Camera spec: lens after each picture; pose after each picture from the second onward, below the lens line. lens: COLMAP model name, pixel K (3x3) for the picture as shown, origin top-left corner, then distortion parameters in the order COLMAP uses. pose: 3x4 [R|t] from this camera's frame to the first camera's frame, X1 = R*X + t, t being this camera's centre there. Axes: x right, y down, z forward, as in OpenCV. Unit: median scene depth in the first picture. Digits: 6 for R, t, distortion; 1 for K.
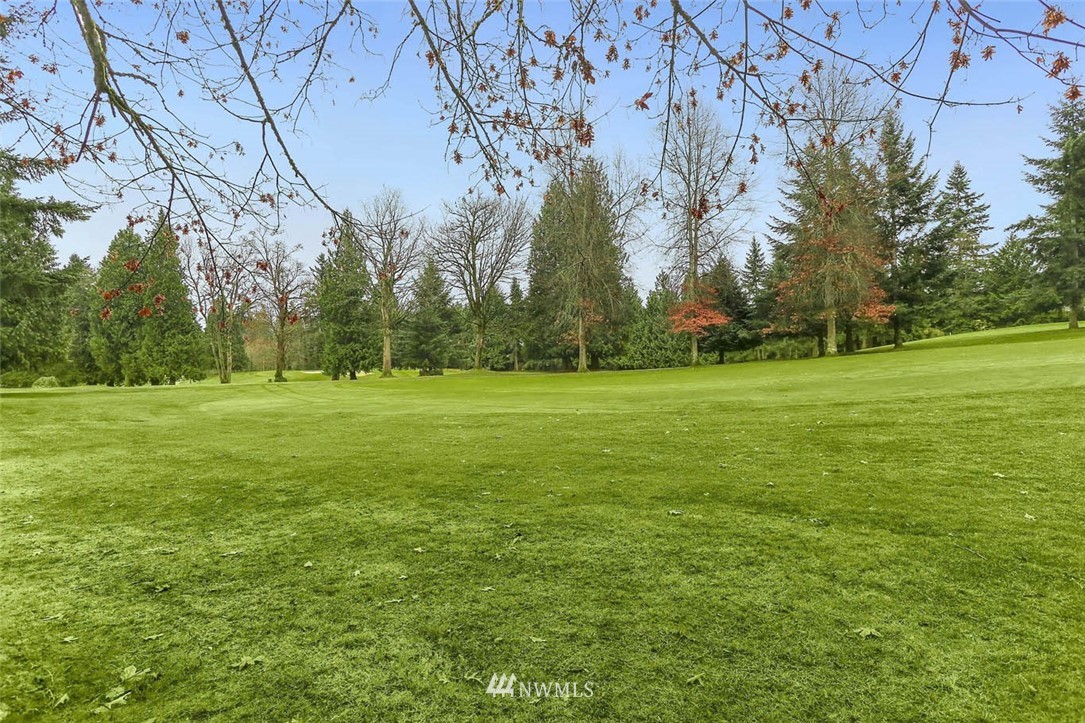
lens RADIAL K [[519.4, 0, 537.8], [0, 519.4, 363.1], [0, 0, 1]] dist [-0.038704, 0.000739]
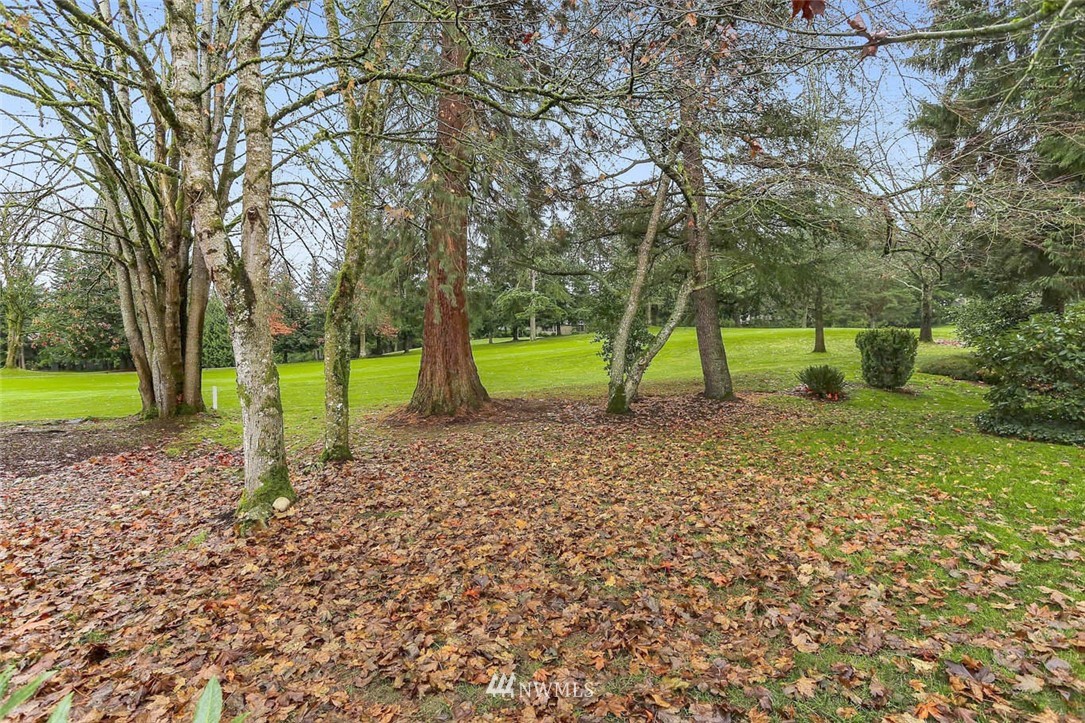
lens RADIAL K [[519.4, 0, 537.8], [0, 519.4, 363.1], [0, 0, 1]] dist [-0.038704, 0.000739]
pose [[0.691841, 0.004809, 0.722034, -0.118310], [-0.006613, 0.999978, -0.000324, -0.002305], [-0.722020, -0.004551, 0.691858, -0.294025]]
